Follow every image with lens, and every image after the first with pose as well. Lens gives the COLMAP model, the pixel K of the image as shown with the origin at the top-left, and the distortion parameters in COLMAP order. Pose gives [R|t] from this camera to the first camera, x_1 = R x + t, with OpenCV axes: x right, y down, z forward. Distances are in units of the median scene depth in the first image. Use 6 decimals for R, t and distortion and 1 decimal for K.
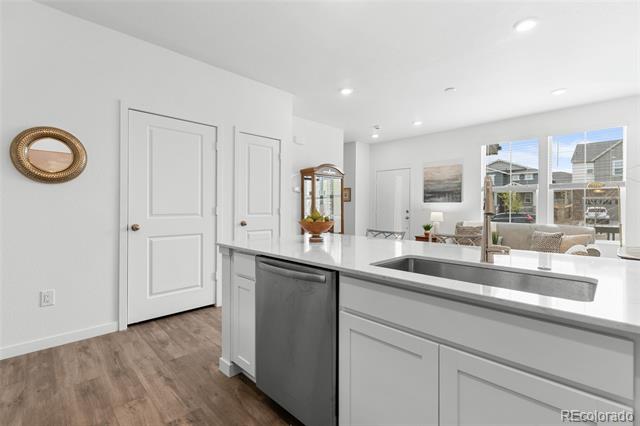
lens RADIAL K [[289.6, 0, 315.7], [0, 289.6, 209.4], [0, 0, 1]] dist [0.011756, -0.001928]
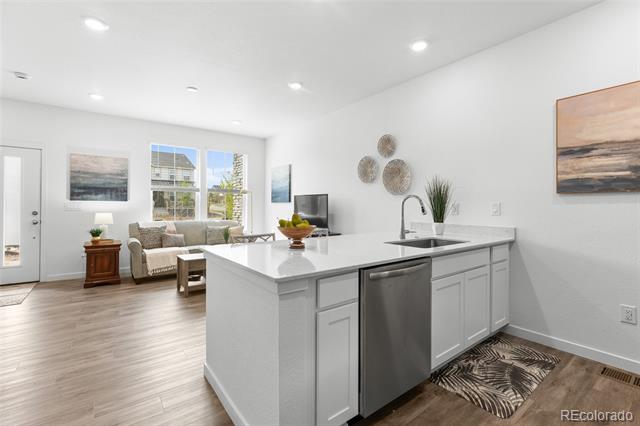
lens RADIAL K [[289.6, 0, 324.5], [0, 289.6, 204.7], [0, 0, 1]] dist [0.011756, -0.001928]
pose [[0.123065, 0.002179, 0.992396, -0.308027], [0.004644, 0.999985, -0.002772, -0.008324], [-0.992388, 0.004950, 0.123053, 0.290559]]
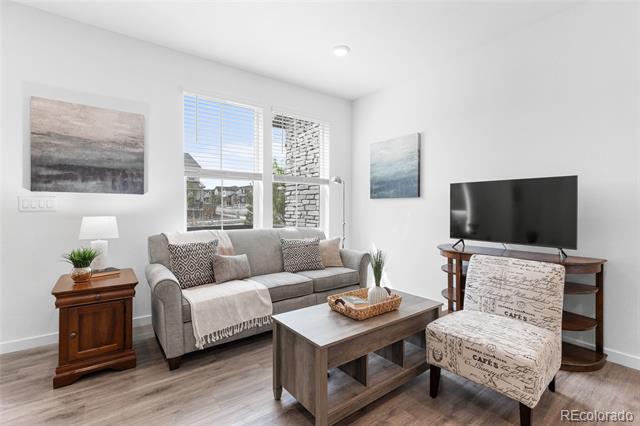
lens RADIAL K [[289.6, 0, 334.3], [0, 289.6, 209.7], [0, 0, 1]] dist [0.011756, -0.001928]
pose [[0.105784, -0.010569, 0.994333, 0.050106], [0.005785, 0.999933, 0.010013, -0.001455], [-0.994372, 0.004693, 0.105838, 0.629930]]
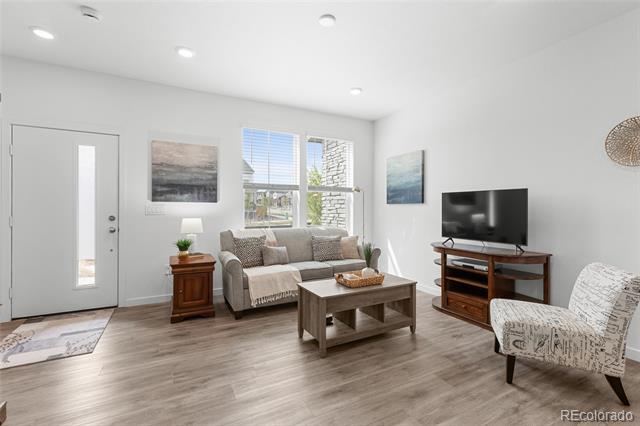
lens RADIAL K [[289.6, 0, 331.4], [0, 289.6, 209.5], [0, 0, 1]] dist [0.011756, -0.001928]
pose [[0.272208, -0.007998, 0.962205, -0.088706], [0.006213, 0.999959, 0.006554, -0.010285], [-0.962219, 0.004194, 0.272246, 0.548432]]
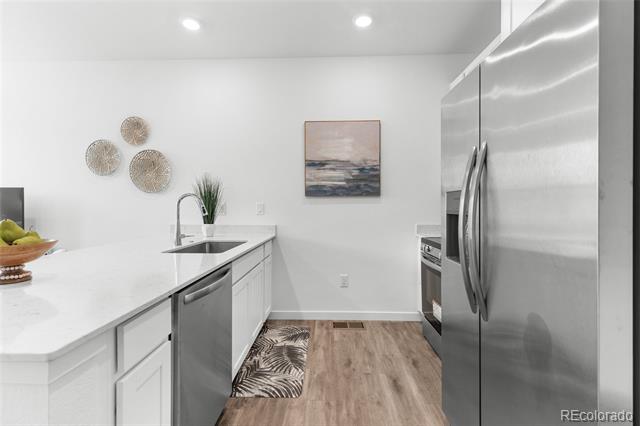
lens RADIAL K [[289.6, 0, 319.1], [0, 289.6, 208.3], [0, 0, 1]] dist [0.011756, -0.001928]
pose [[-0.680888, -0.008186, 0.732342, -0.253281], [0.002346, 0.999908, 0.013359, -0.009039], [-0.732384, 0.010814, -0.680806, 0.345502]]
